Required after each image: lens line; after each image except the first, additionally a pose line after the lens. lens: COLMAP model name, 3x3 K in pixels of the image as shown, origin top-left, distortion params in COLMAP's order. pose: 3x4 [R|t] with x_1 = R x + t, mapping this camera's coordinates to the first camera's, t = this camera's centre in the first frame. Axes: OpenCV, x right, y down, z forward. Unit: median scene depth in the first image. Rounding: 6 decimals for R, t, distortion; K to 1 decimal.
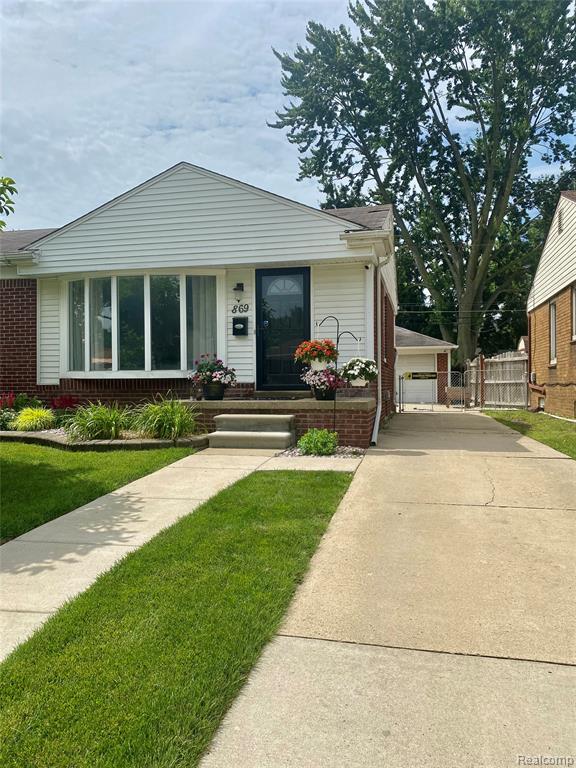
lens RADIAL K [[584.9, 0, 291.5], [0, 584.9, 380.5], [0, 0, 1]] dist [0.068512, -0.112324]
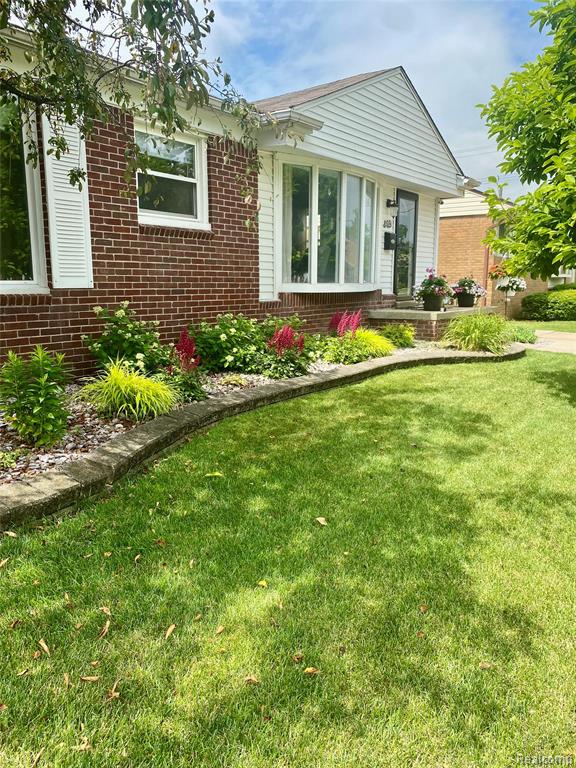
lens RADIAL K [[569.9, 0, 288.0], [0, 569.9, 384.0], [0, 0, 1]] dist [0.065943, -0.179392]
pose [[0.427797, -0.155582, 0.890384, -1.085220], [0.004658, 0.985441, 0.169953, -0.012589], [-0.903863, -0.068558, 0.422293, 0.660959]]
